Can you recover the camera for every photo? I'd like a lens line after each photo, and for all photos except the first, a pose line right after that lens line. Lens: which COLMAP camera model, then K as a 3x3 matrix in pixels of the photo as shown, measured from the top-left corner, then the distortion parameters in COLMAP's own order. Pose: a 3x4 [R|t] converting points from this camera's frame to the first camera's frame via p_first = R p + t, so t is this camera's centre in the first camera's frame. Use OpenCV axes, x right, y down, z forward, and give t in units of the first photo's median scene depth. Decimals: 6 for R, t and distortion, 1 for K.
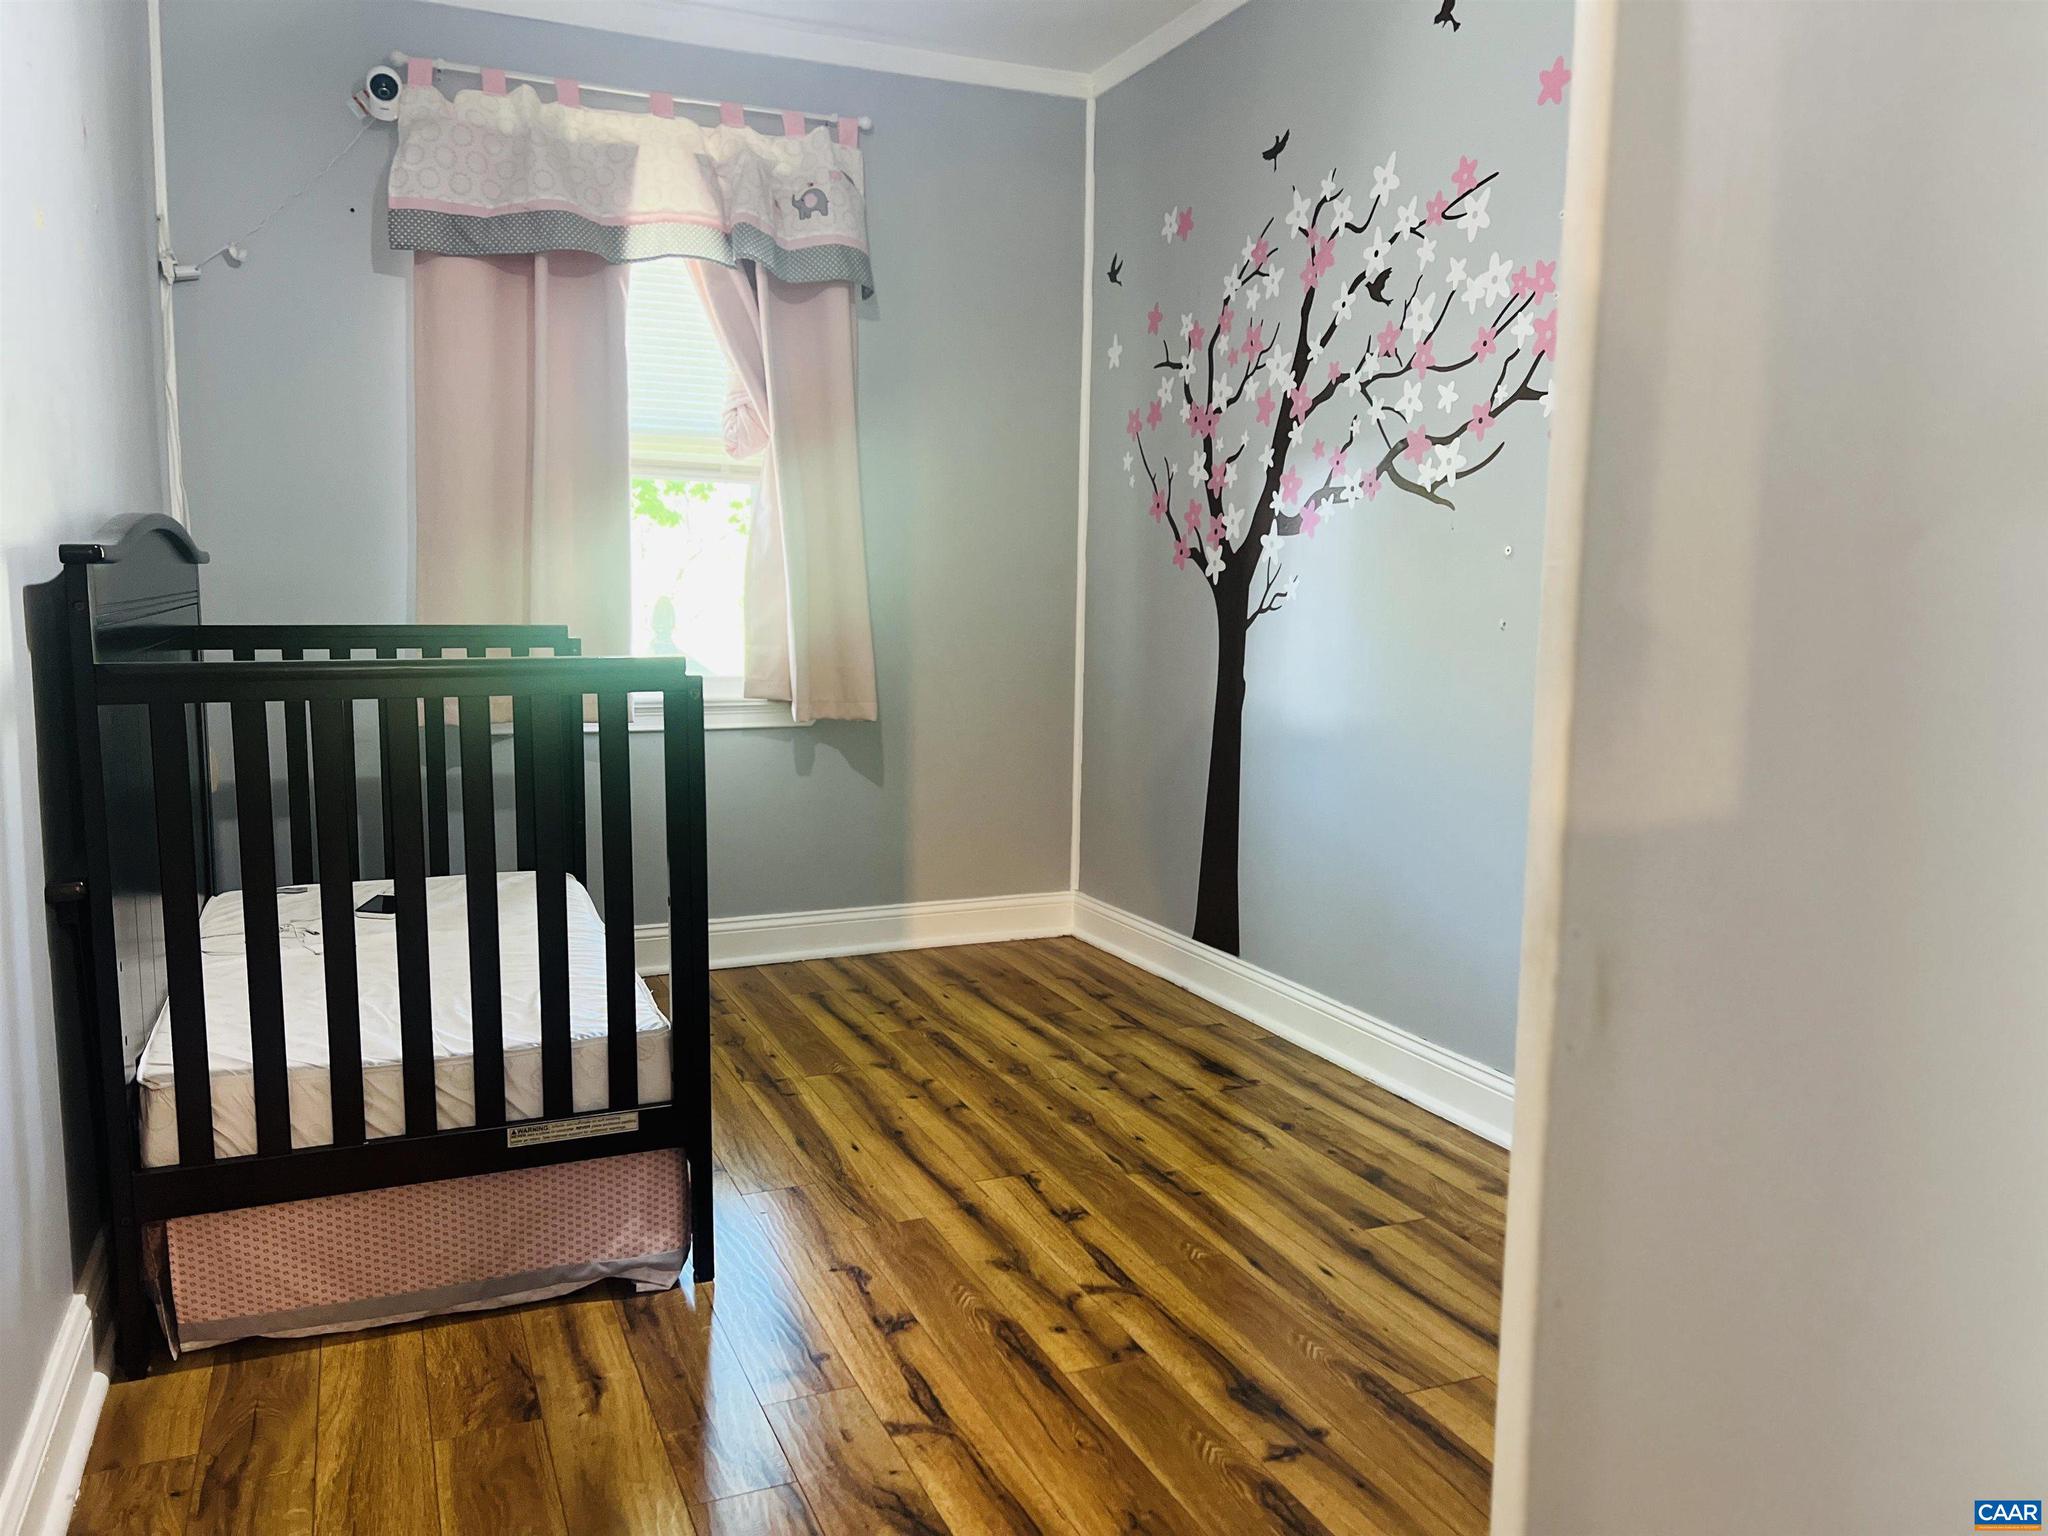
lens RADIAL K [[1543.5, 0, 1023.5], [0, 1543.5, 766.2], [0, 0, 1]] dist [0.056180, -0.068374]
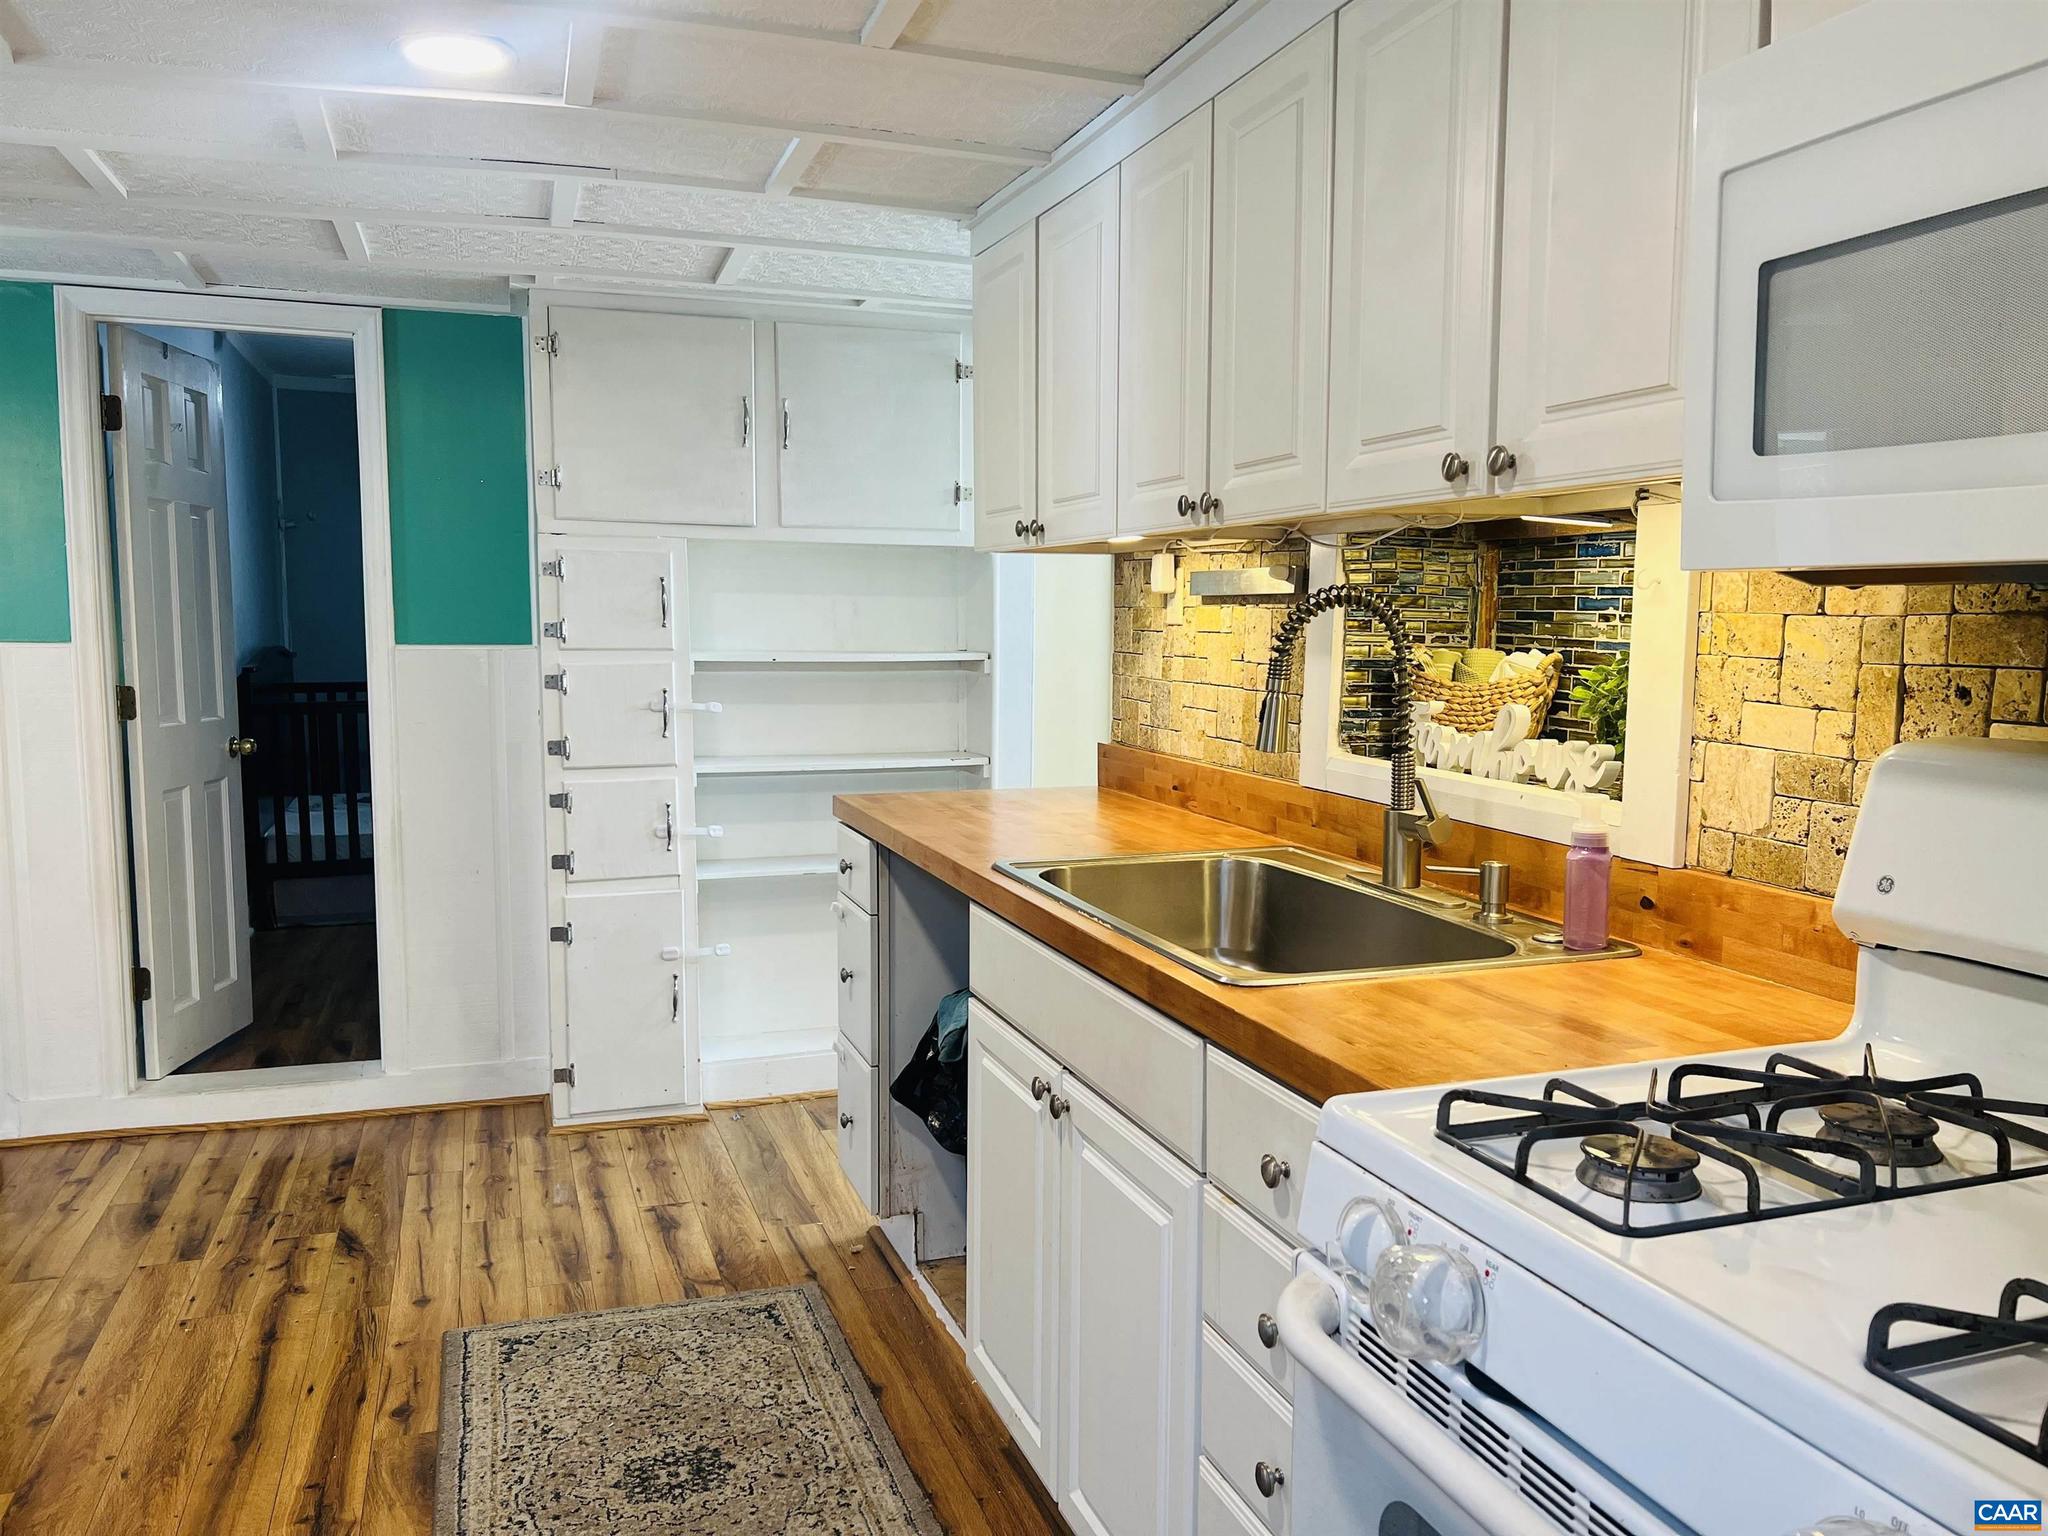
lens RADIAL K [[1543.5, 0, 1024.8], [0, 1543.5, 769.1], [0, 0, 1]] dist [0.056180, -0.068374]
pose [[0.997492, -0.000276, -0.070783, 1.147822], [-0.000164, 0.999981, -0.006214, 0.081455], [0.070783, 0.006210, 0.997472, -1.964084]]
